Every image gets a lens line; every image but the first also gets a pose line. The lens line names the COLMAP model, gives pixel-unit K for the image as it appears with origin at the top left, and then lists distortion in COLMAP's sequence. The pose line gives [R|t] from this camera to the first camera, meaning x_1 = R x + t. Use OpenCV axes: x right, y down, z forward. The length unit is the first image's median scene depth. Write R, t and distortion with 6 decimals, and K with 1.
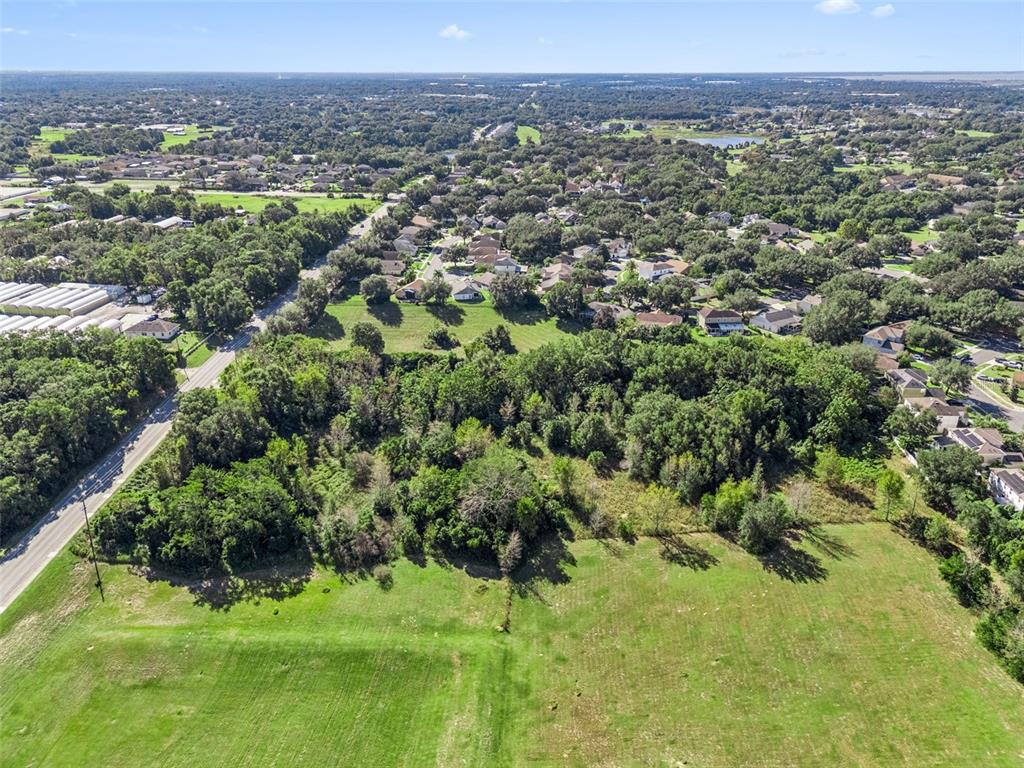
lens RADIAL K [[762.2, 0, 512.0], [0, 762.2, 384.0], [0, 0, 1]] dist [0.086288, -0.097995]
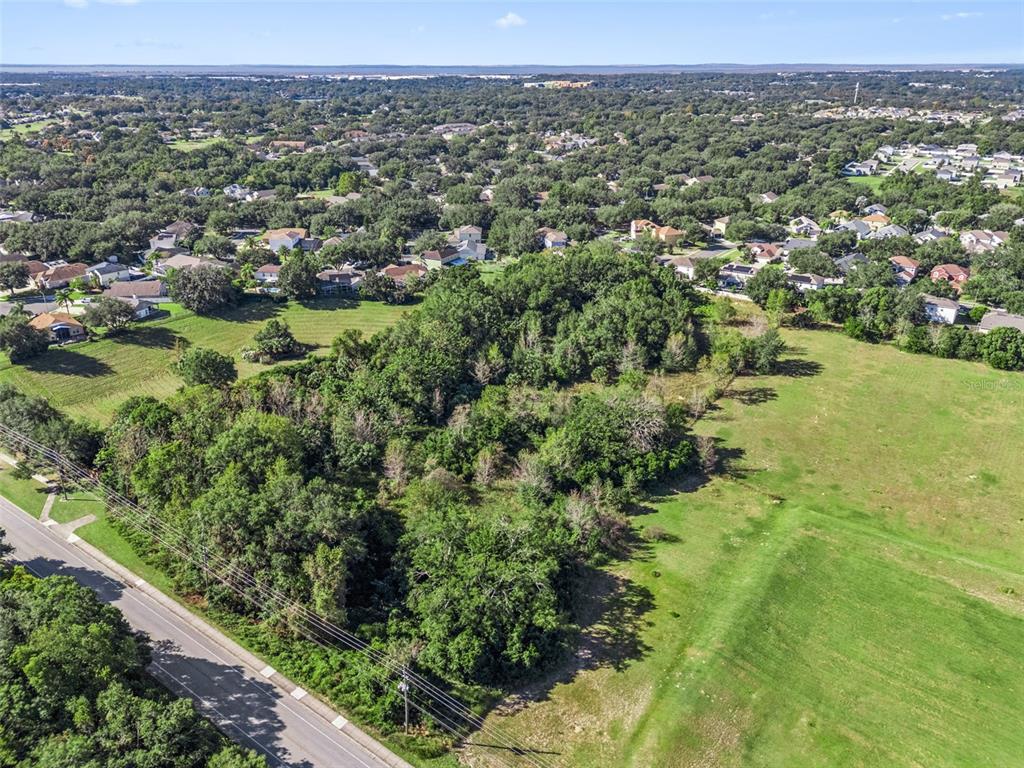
lens RADIAL K [[762.2, 0, 512.0], [0, 762.2, 384.0], [0, 0, 1]] dist [0.086288, -0.097995]
pose [[0.529196, -0.329263, 0.782009, -0.928749], [0.326736, 0.929643, 0.170317, -0.127191], [-0.783068, 0.165380, 0.599545, 0.579920]]
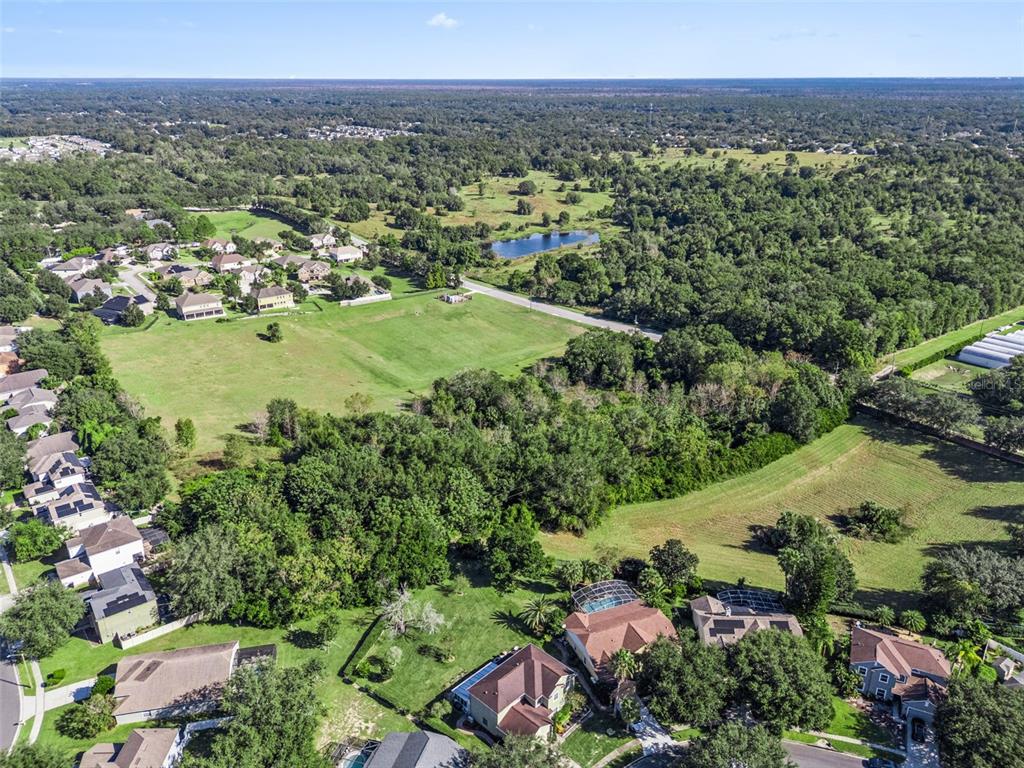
lens RADIAL K [[762.2, 0, 512.0], [0, 762.2, 384.0], [0, 0, 1]] dist [0.086288, -0.097995]
pose [[-0.752164, 0.243663, -0.612273, 0.840968], [-0.252107, 0.752042, 0.608995, -0.788980], [0.608845, 0.612422, -0.504230, 1.903772]]
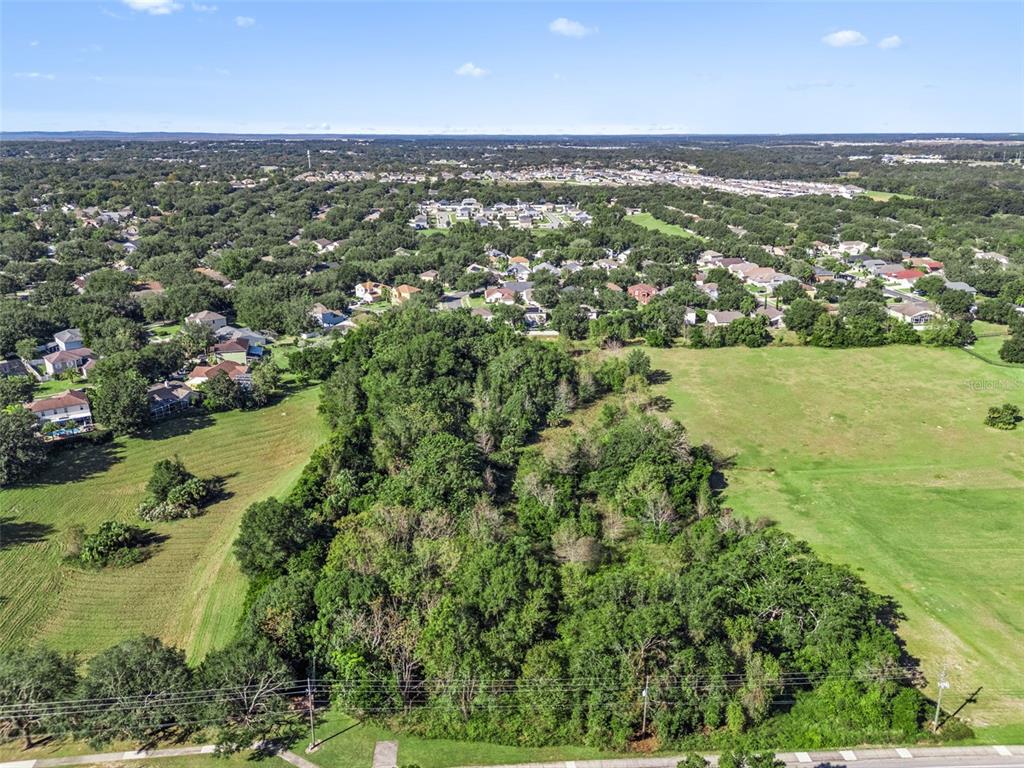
lens RADIAL K [[757.3, 0, 512.0], [0, 757.3, 384.0], [0, 0, 1]] dist [0.061327, -0.056359]
pose [[-0.169956, -0.312537, 0.934578, -1.047757], [0.375210, 0.856419, 0.354633, -0.420137], [-0.911226, 0.410935, -0.028287, 1.296501]]
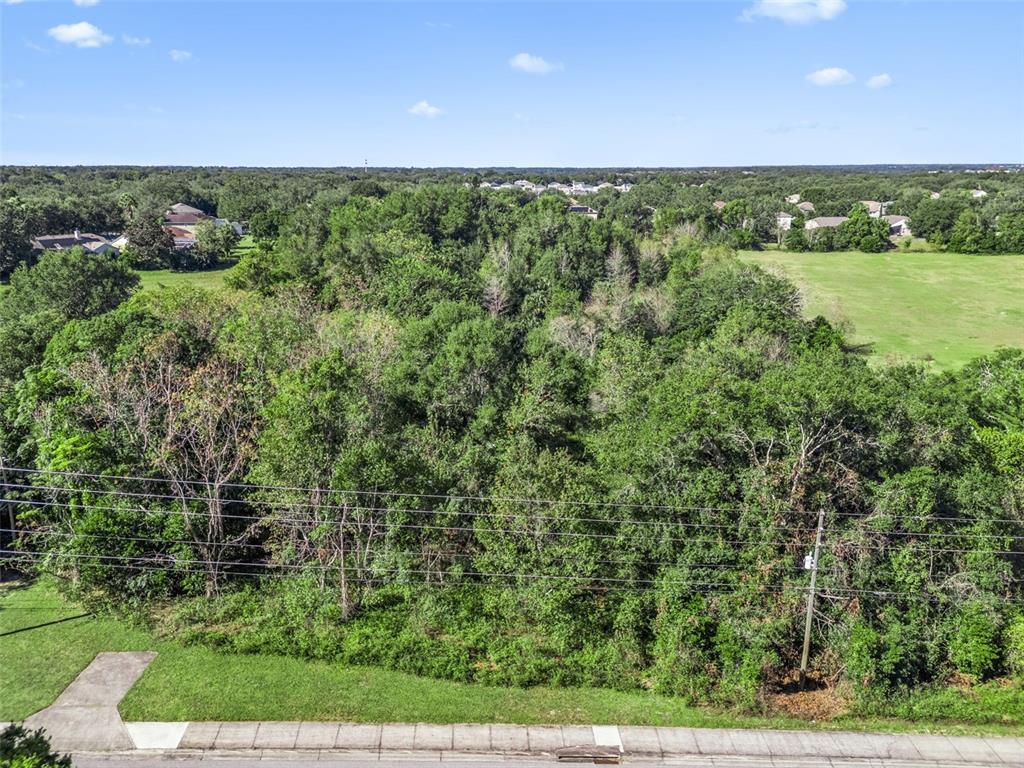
lens RADIAL K [[754.9, 0, 512.0], [0, 754.9, 384.0], [0, 0, 1]] dist [0.058539, -0.051630]
pose [[-0.094341, -0.276643, 0.956331, -0.759288], [0.379412, 0.878126, 0.291449, -0.090329], [-0.920406, 0.390338, 0.022119, 1.341847]]
